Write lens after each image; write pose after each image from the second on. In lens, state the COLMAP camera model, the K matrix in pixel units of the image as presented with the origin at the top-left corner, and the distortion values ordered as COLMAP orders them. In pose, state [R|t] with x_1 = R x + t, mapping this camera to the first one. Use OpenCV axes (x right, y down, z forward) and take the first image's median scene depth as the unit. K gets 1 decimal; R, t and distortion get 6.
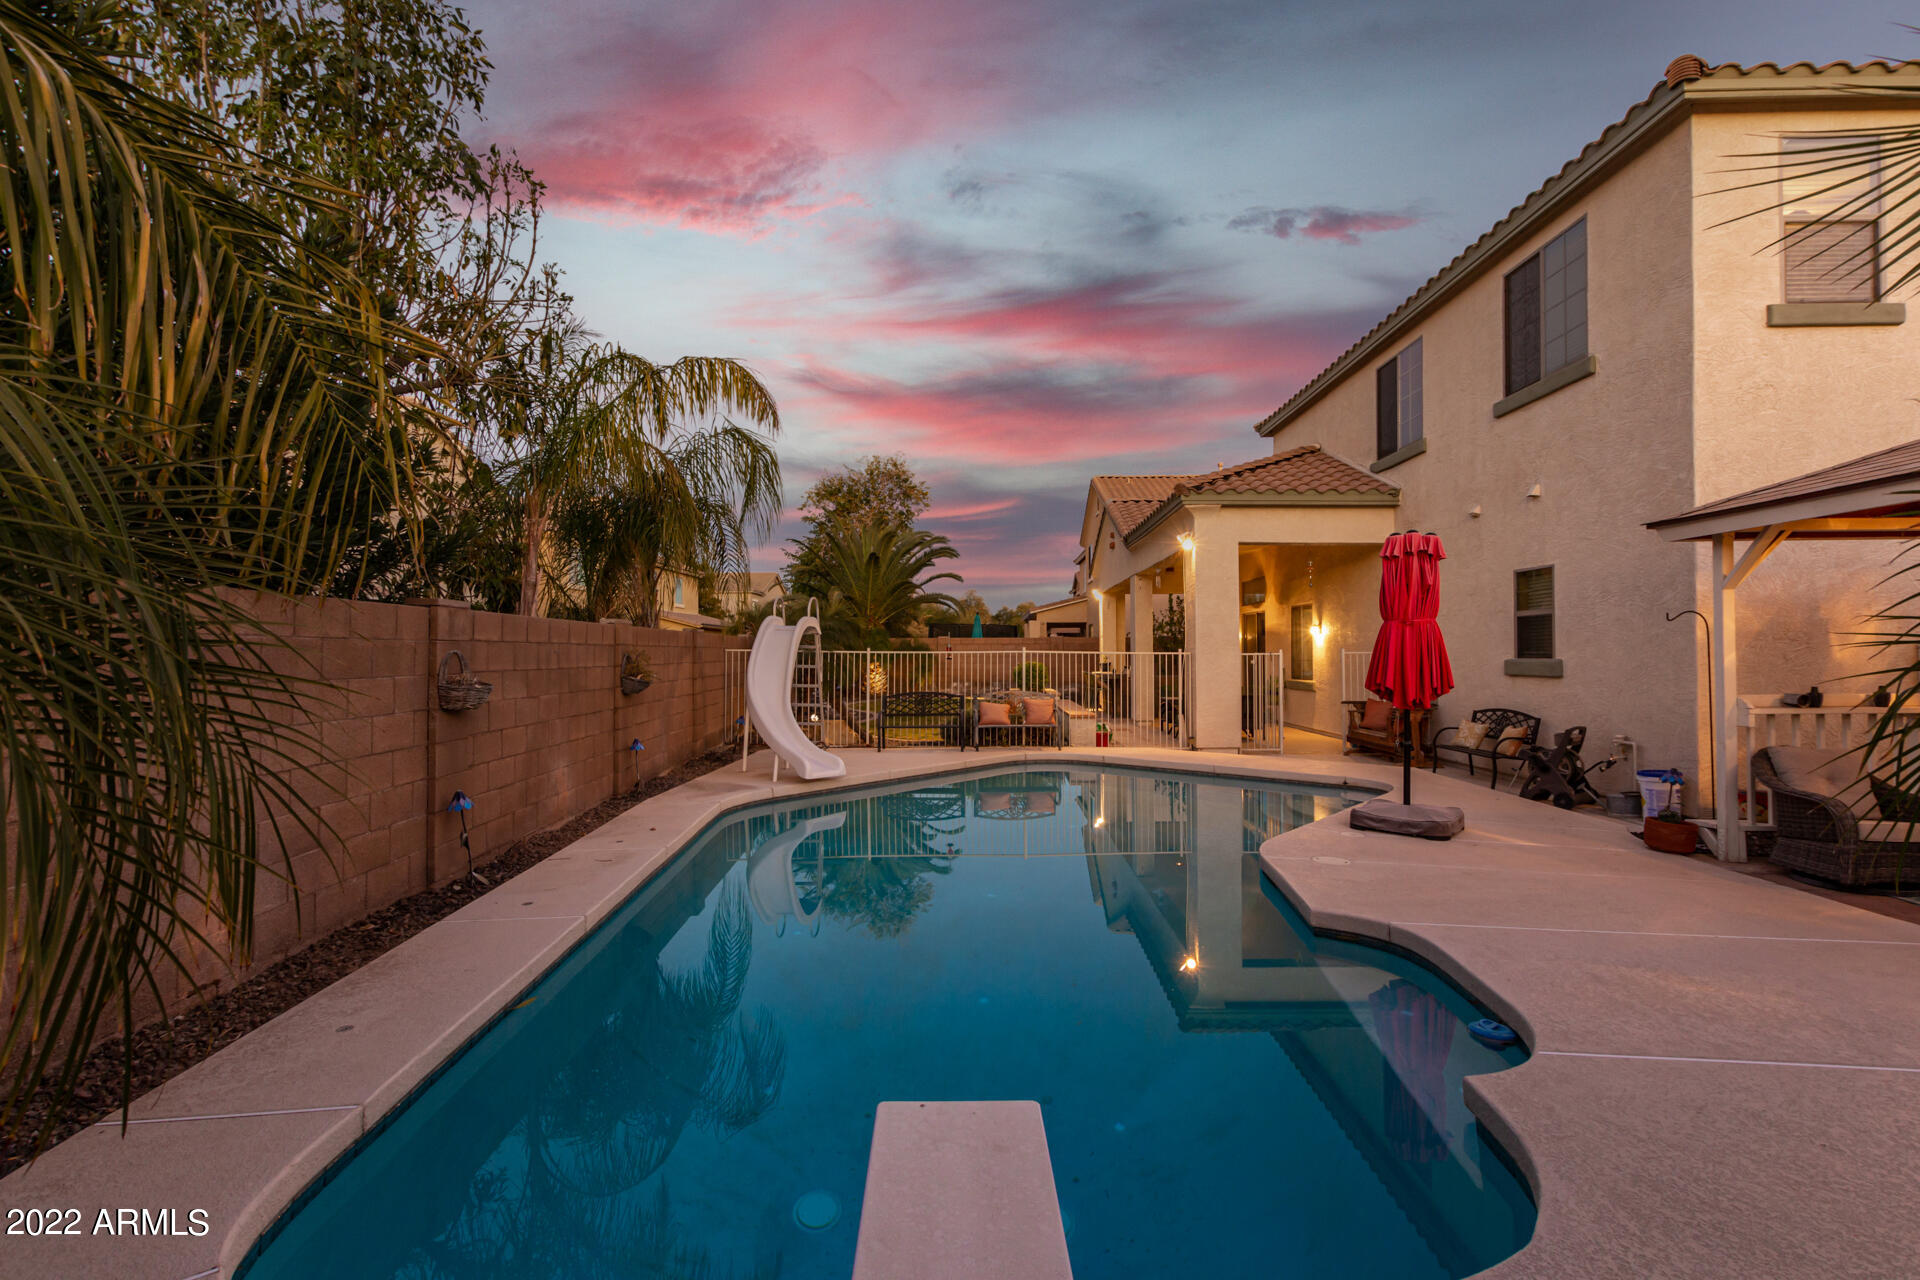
lens RADIAL K [[871.4, 0, 965.1], [0, 871.4, 647.9], [0, 0, 1]] dist [0.010436, -0.002864]
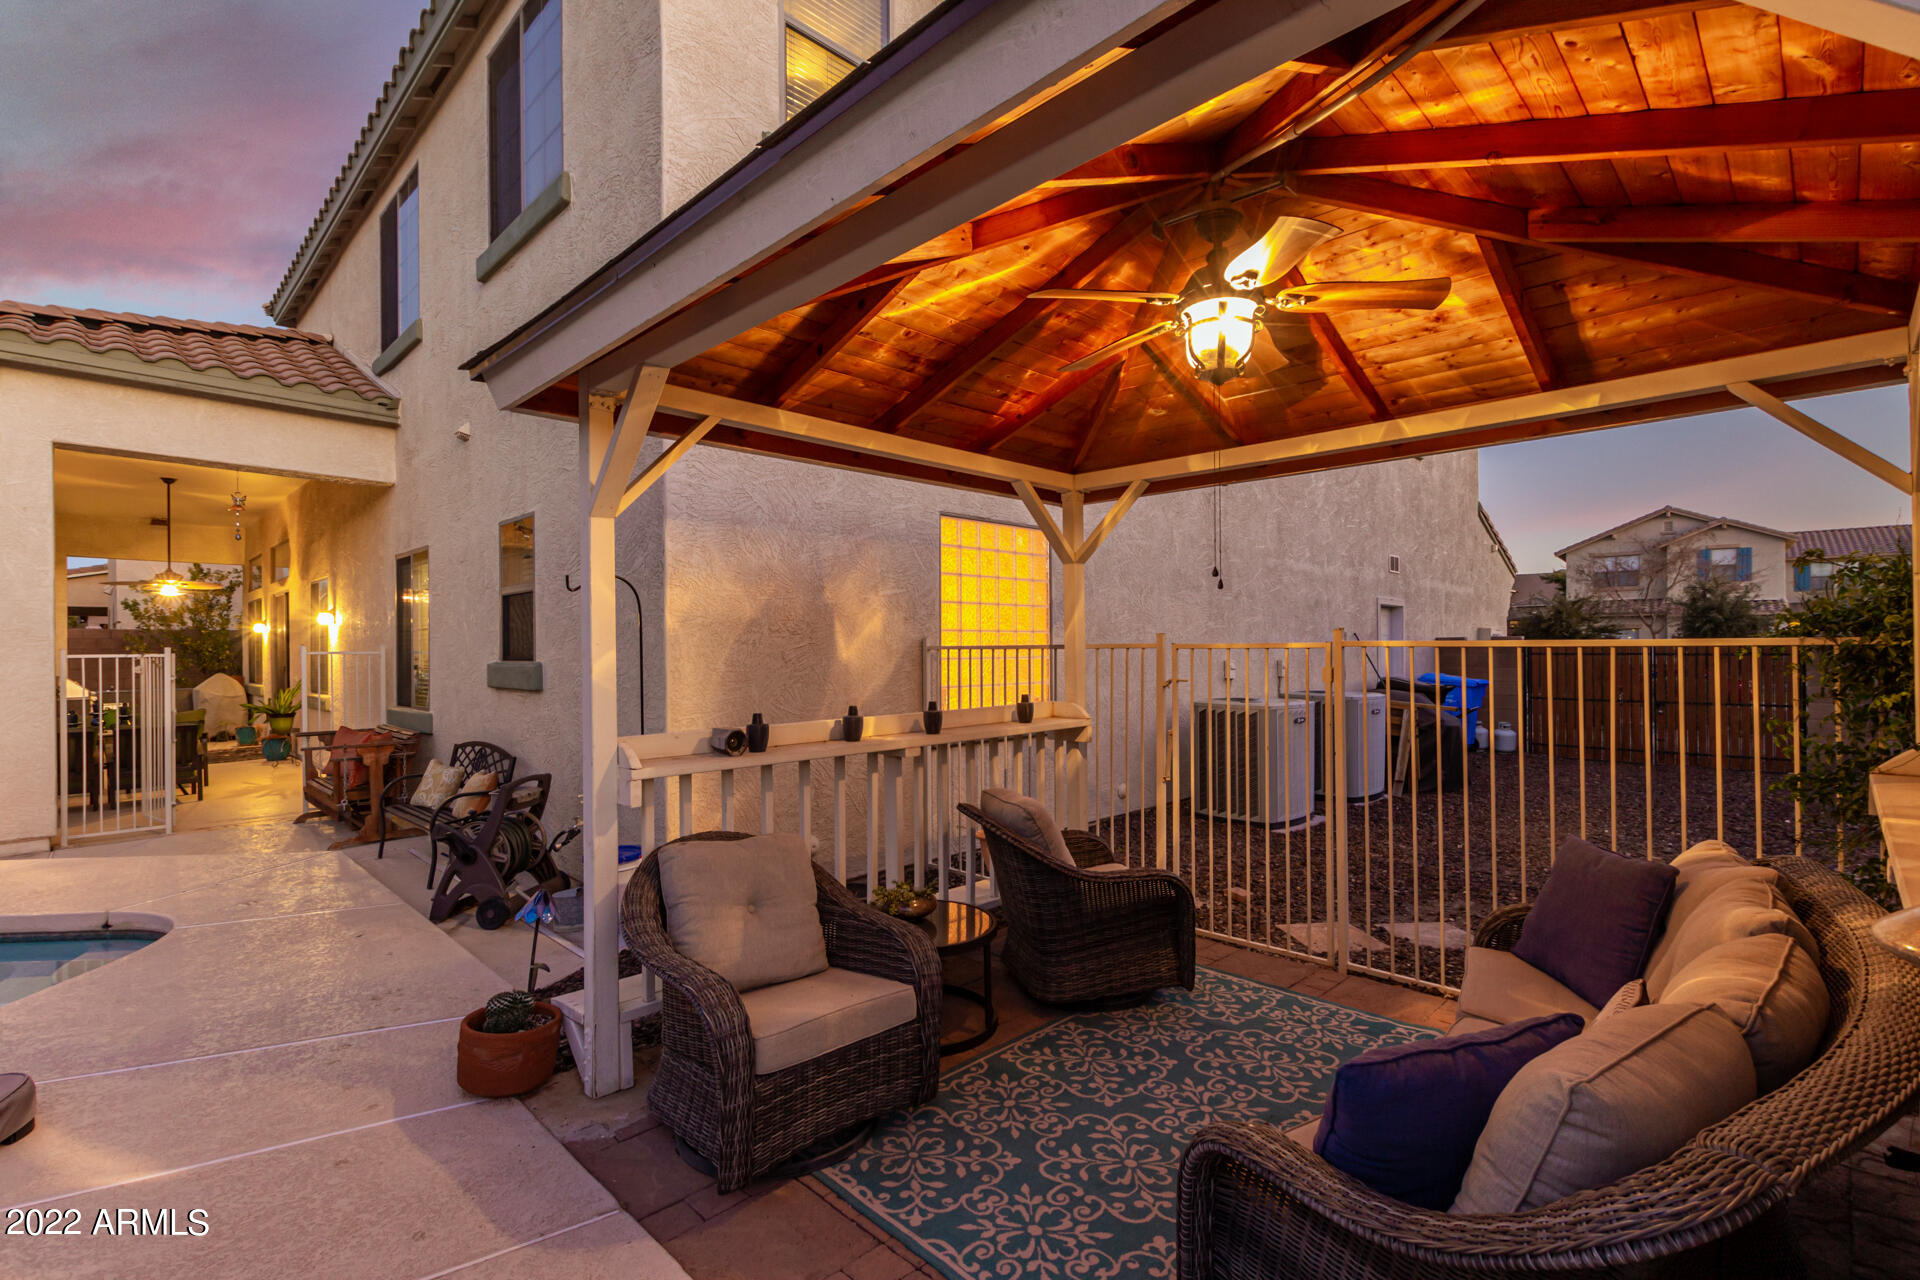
lens RADIAL K [[871.4, 0, 956.9], [0, 871.4, 644.7], [0, 0, 1]] dist [0.010436, -0.002864]
pose [[0.688708, 0.003230, 0.725032, 0.409753], [-0.001248, 0.999994, -0.003270, 0.001683], [-0.725038, 0.001347, 0.688708, 0.332966]]
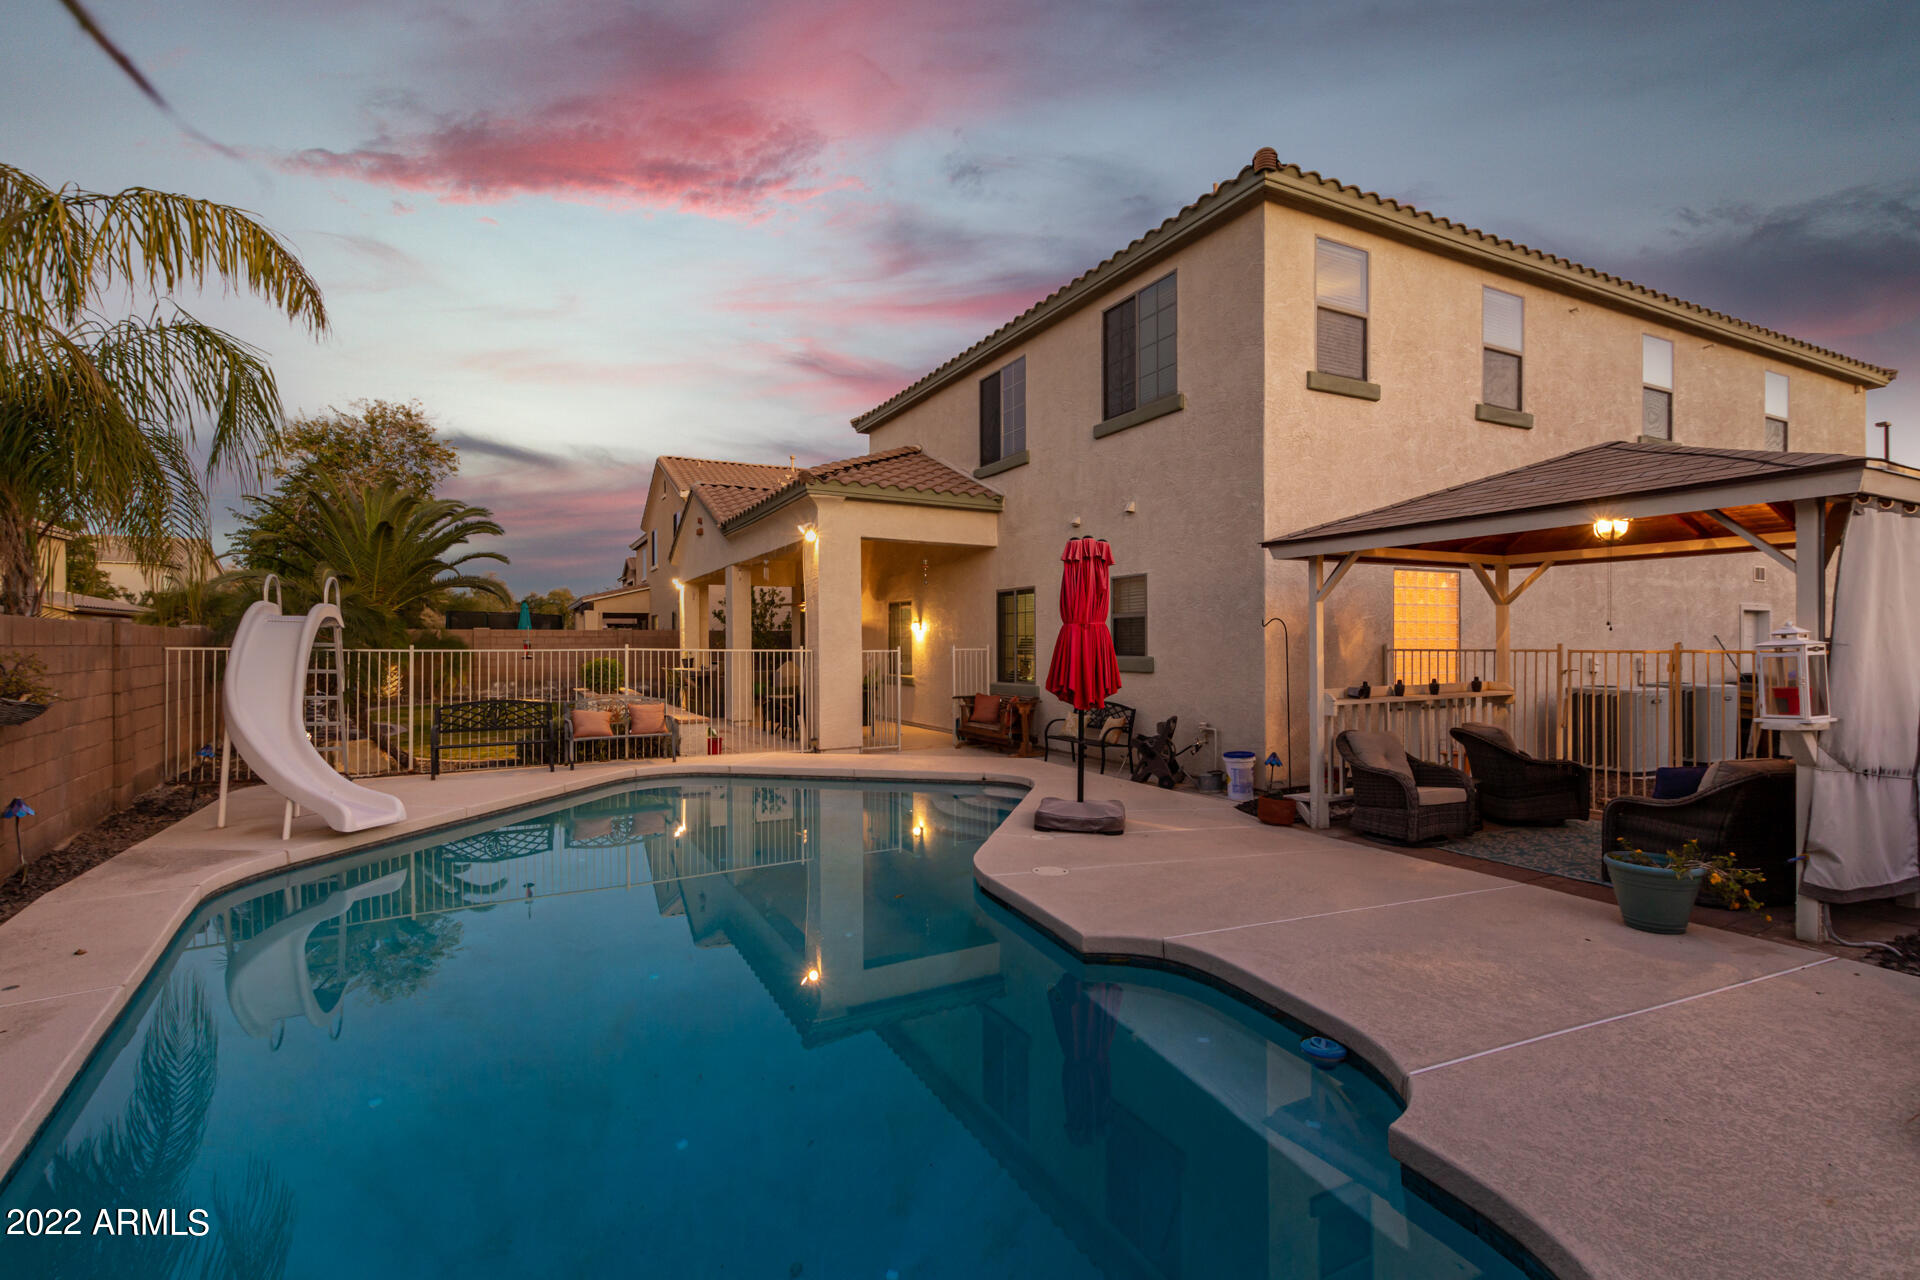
lens RADIAL K [[871.4, 0, 960.4], [0, 871.4, 647.9], [0, 0, 1]] dist [0.010436, -0.002864]
pose [[0.874411, -0.002253, 0.485181, -0.084529], [-0.002755, 0.999950, 0.009609, -0.008588], [-0.485178, -0.009739, 0.874361, 0.121704]]
